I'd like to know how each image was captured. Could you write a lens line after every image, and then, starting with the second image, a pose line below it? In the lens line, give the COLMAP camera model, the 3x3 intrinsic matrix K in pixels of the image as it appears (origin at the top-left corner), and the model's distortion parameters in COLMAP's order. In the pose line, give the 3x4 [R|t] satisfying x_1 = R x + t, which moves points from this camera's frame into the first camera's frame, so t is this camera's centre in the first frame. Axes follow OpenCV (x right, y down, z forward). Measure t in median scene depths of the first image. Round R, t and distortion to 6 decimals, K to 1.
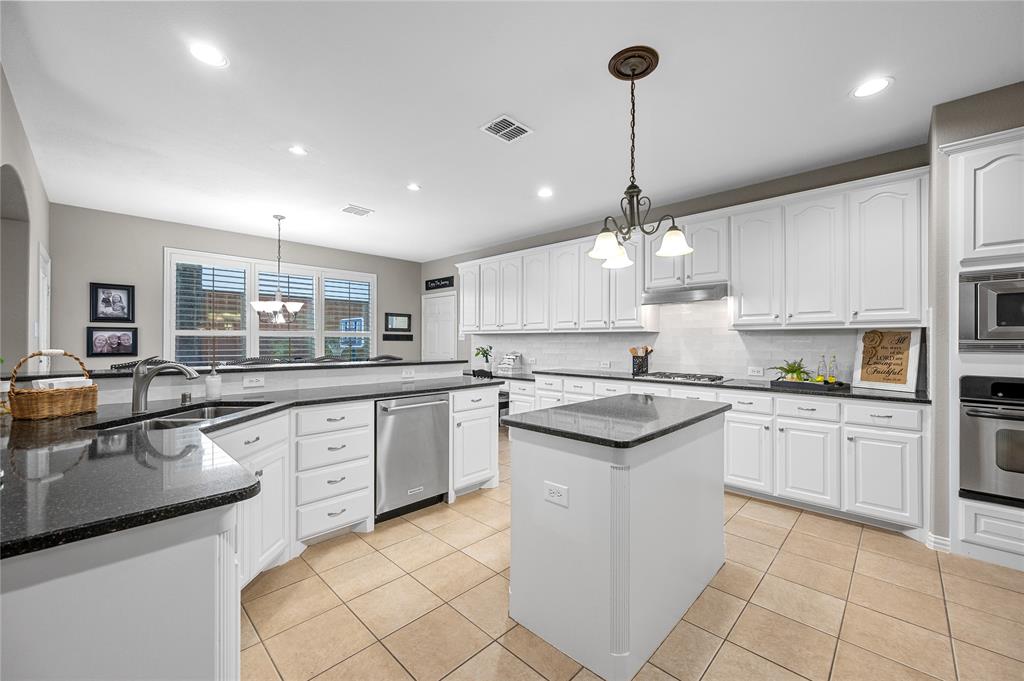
lens RADIAL K [[401.7, 0, 515.2], [0, 401.7, 339.1], [0, 0, 1]] dist [-0.002316, 0.000547]
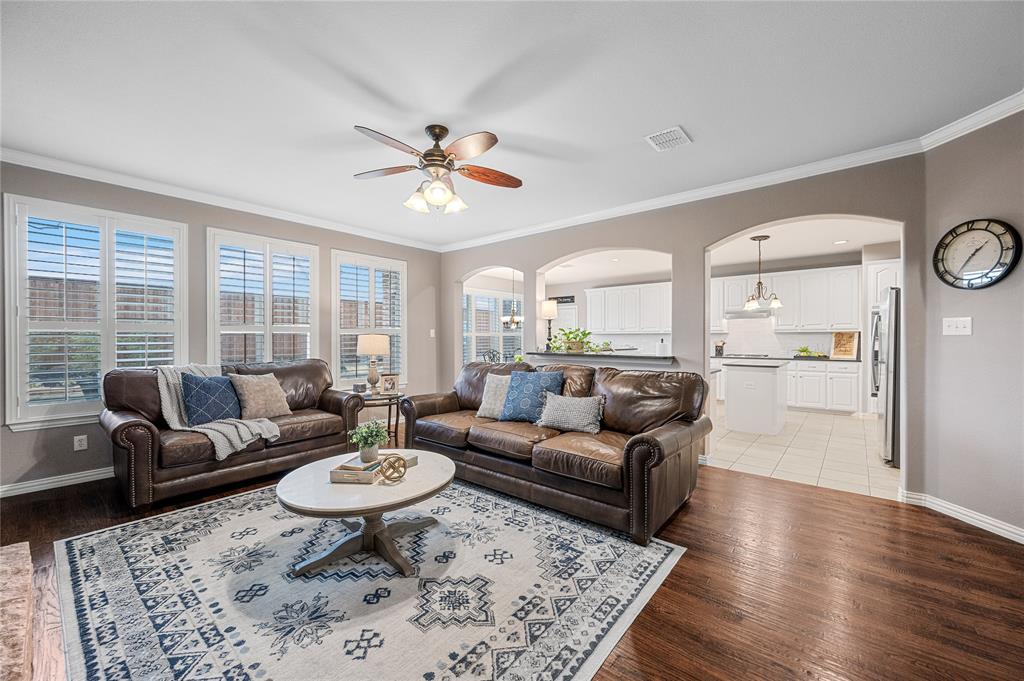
lens RADIAL K [[401.7, 0, 515.2], [0, 401.7, 339.1], [0, 0, 1]] dist [-0.002316, 0.000547]
pose [[0.997690, -0.006094, 0.067664, -0.737812], [0.005657, 0.999962, 0.006649, -0.005689], [-0.067702, -0.006251, 0.997686, -0.773242]]
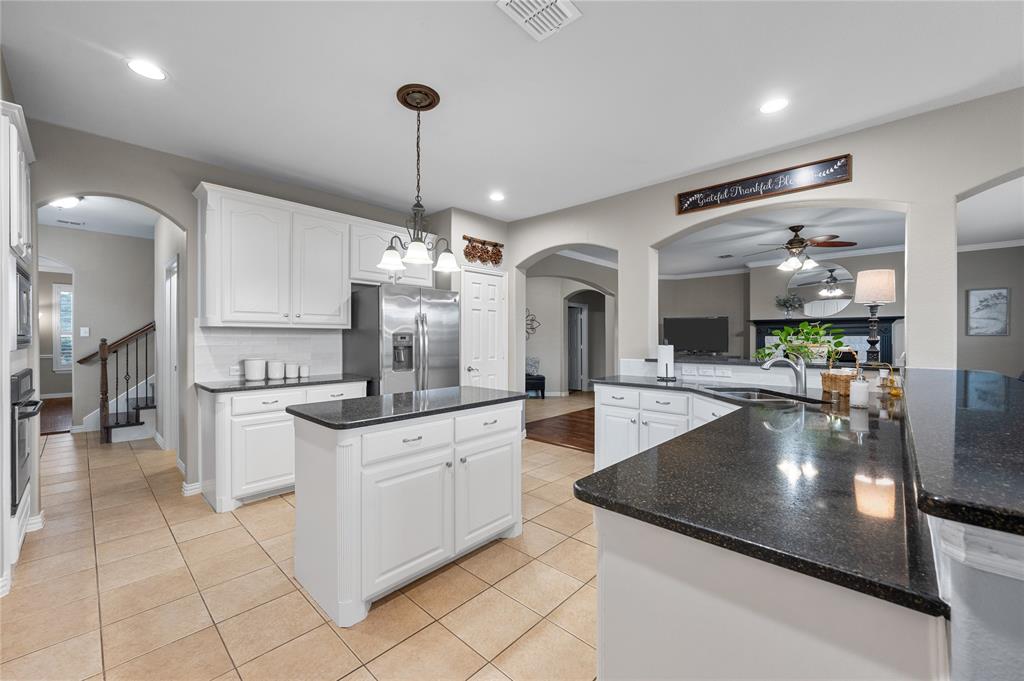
lens RADIAL K [[401.7, 0, 515.2], [0, 401.7, 339.1], [0, 0, 1]] dist [-0.002316, 0.000547]
pose [[-0.999816, -0.006627, -0.018018, 0.014864], [-0.006606, 0.999977, -0.001252, 0.003209], [0.018026, -0.001133, -0.999837, 1.001804]]
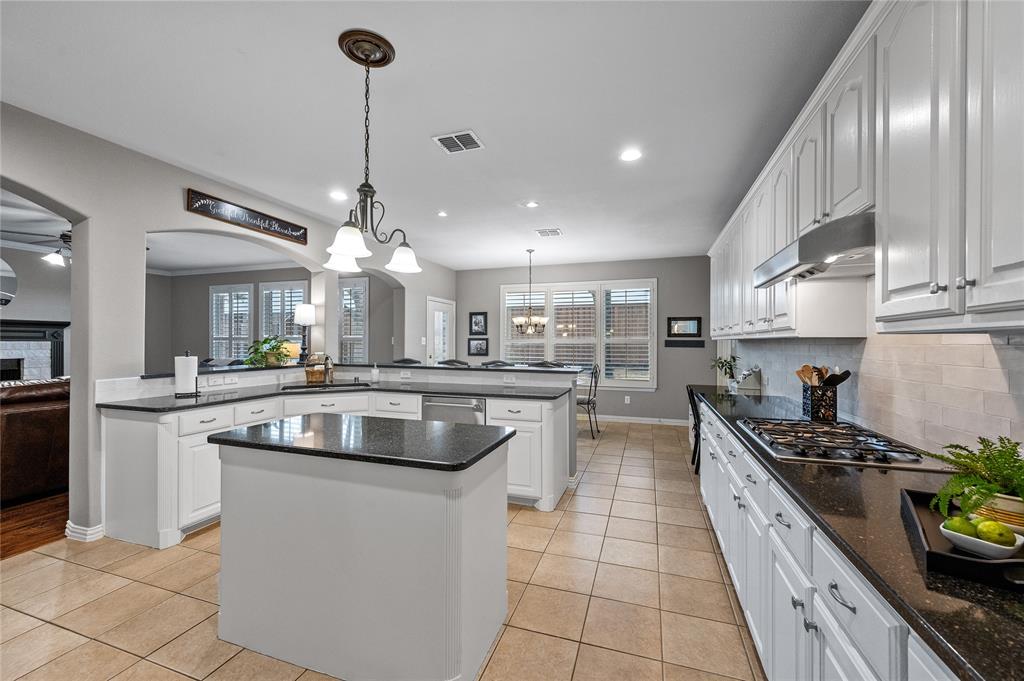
lens RADIAL K [[401.7, 0, 515.2], [0, 401.7, 339.1], [0, 0, 1]] dist [-0.002316, 0.000547]
pose [[0.433987, -0.008316, -0.900881, 0.578928], [0.001497, 0.999963, -0.008509, -0.011297], [0.900918, 0.002344, 0.433984, 0.422750]]
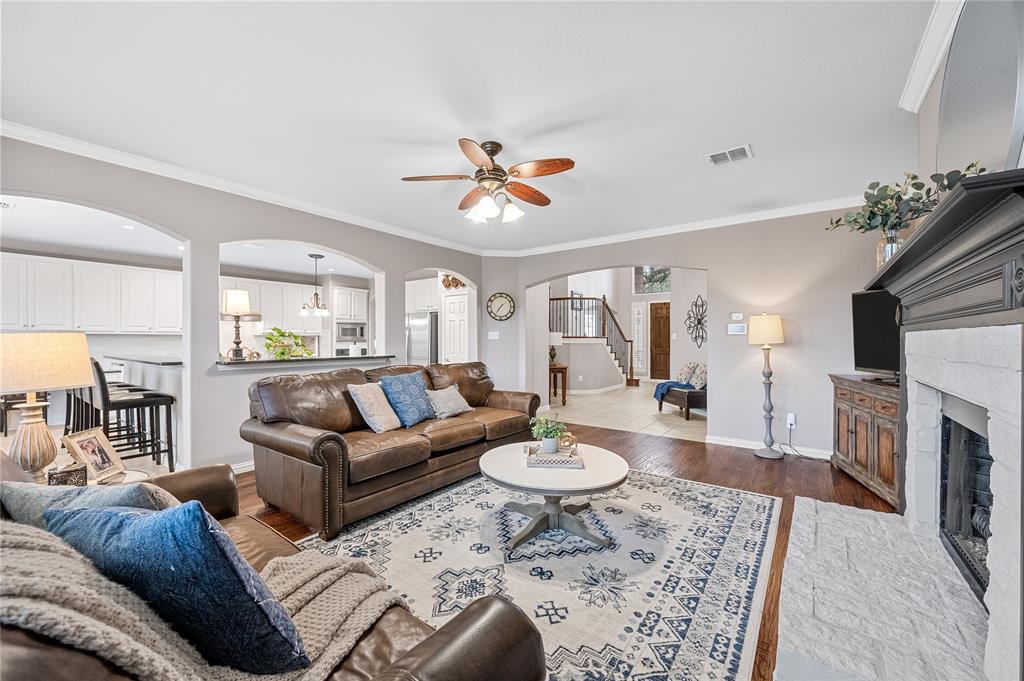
lens RADIAL K [[401.7, 0, 515.2], [0, 401.7, 339.1], [0, 0, 1]] dist [-0.002316, 0.000547]
pose [[-0.127731, -0.003562, 0.991802, -1.482026], [-0.002852, 0.999991, 0.003224, -0.008752], [-0.991805, -0.002417, -0.127740, -0.094458]]
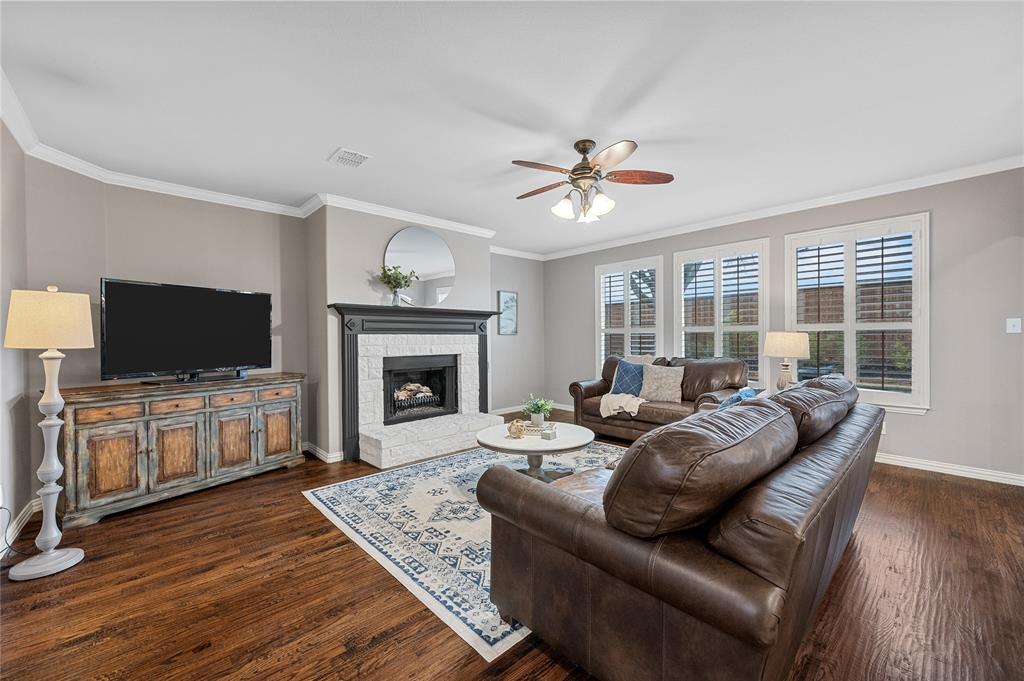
lens RADIAL K [[401.7, 0, 515.2], [0, 401.7, 339.1], [0, 0, 1]] dist [-0.002316, 0.000547]
pose [[-0.056908, -0.000788, -0.998379, -0.137266], [0.009177, 0.999957, -0.001312, -0.001606], [0.998337, -0.009237, -0.056898, -0.219982]]
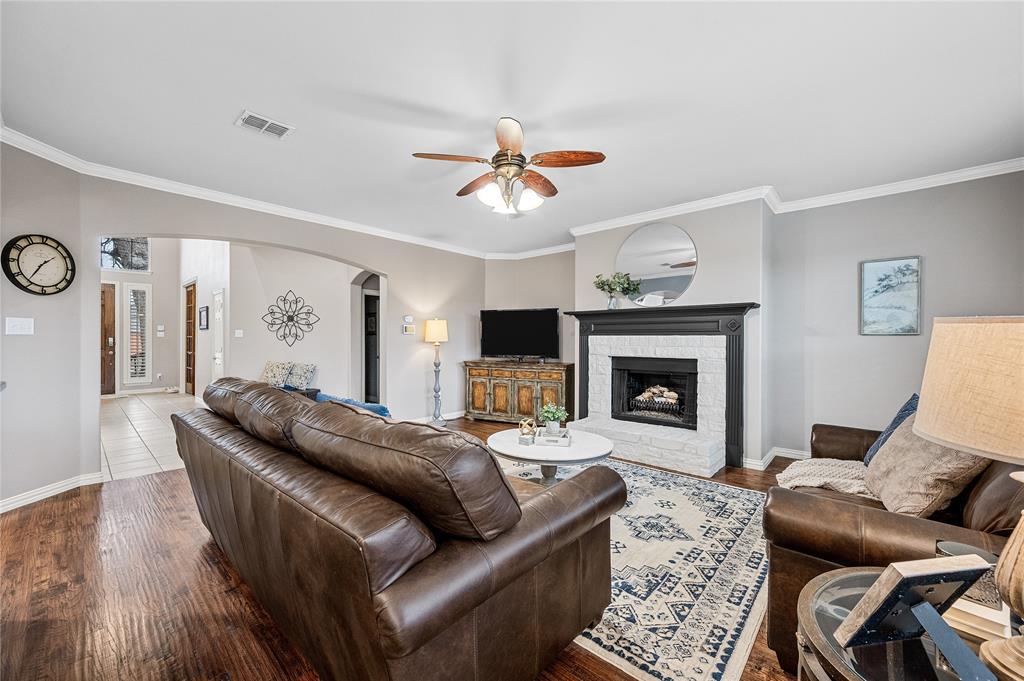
lens RADIAL K [[401.7, 0, 515.2], [0, 401.7, 339.1], [0, 0, 1]] dist [-0.002316, 0.000547]
pose [[-0.999374, -0.009832, -0.033982, -0.806331], [-0.009722, 0.999947, -0.003410, -0.001549], [0.034014, -0.003078, -0.999417, 0.479392]]
